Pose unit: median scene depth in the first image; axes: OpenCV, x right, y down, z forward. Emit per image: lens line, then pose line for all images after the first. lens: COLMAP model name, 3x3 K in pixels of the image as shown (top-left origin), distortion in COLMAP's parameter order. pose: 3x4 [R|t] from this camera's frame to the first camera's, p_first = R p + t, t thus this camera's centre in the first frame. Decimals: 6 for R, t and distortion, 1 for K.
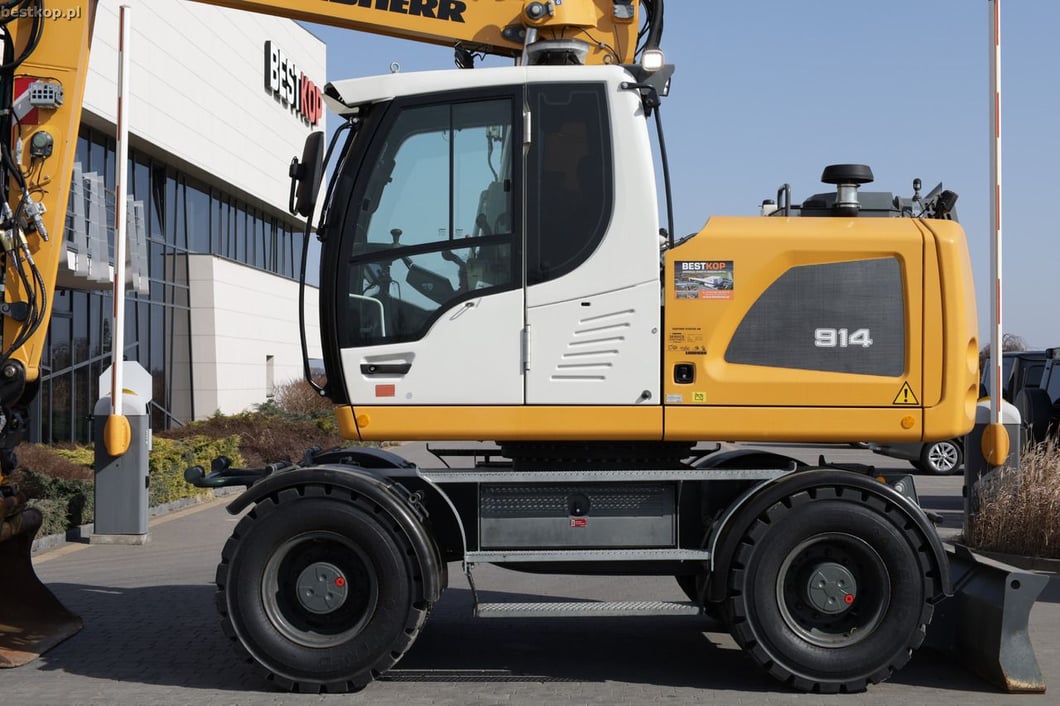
lens RADIAL K [[1601.1, 0, 530.0], [0, 1601.1, 353.0], [0, 0, 1]] dist [0.011004, 0.015054]
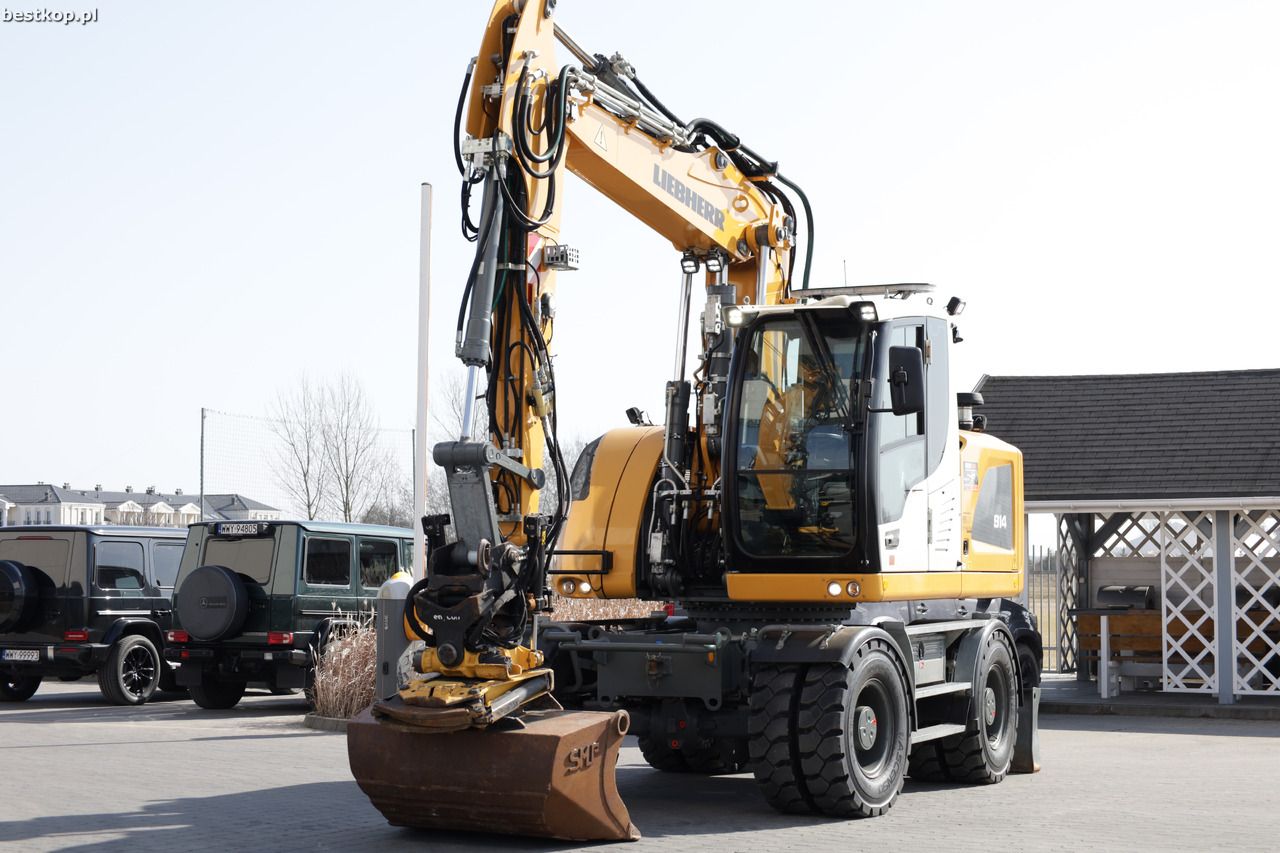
lens RADIAL K [[2345.3, 0, 640.0], [0, 2345.3, 426.5], [0, 0, 1]] dist [0.035374, 0.111678]
pose [[0.460378, 0.049989, 0.886314, -1.732124], [-0.012874, 0.998684, -0.049639, 0.012748], [-0.887630, 0.011442, 0.460416, 0.346018]]
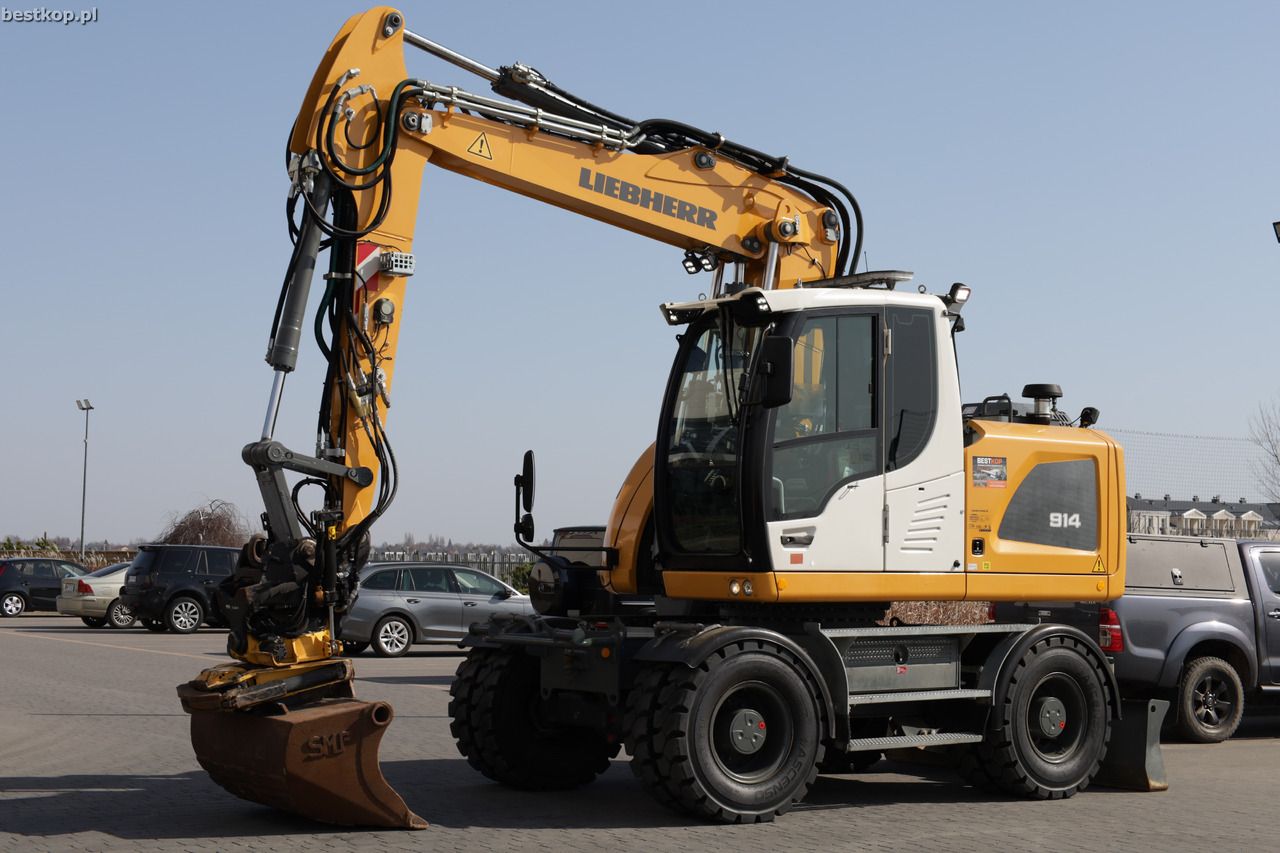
lens RADIAL K [[2046.1, 0, 640.0], [0, 2046.1, 426.5], [0, 0, 1]] dist [0.020130, 0.064326]
pose [[0.825193, 0.043242, 0.563193, -1.014744], [-0.017759, 0.998559, -0.050649, 0.004683], [-0.564572, 0.031794, 0.824772, -0.166482]]
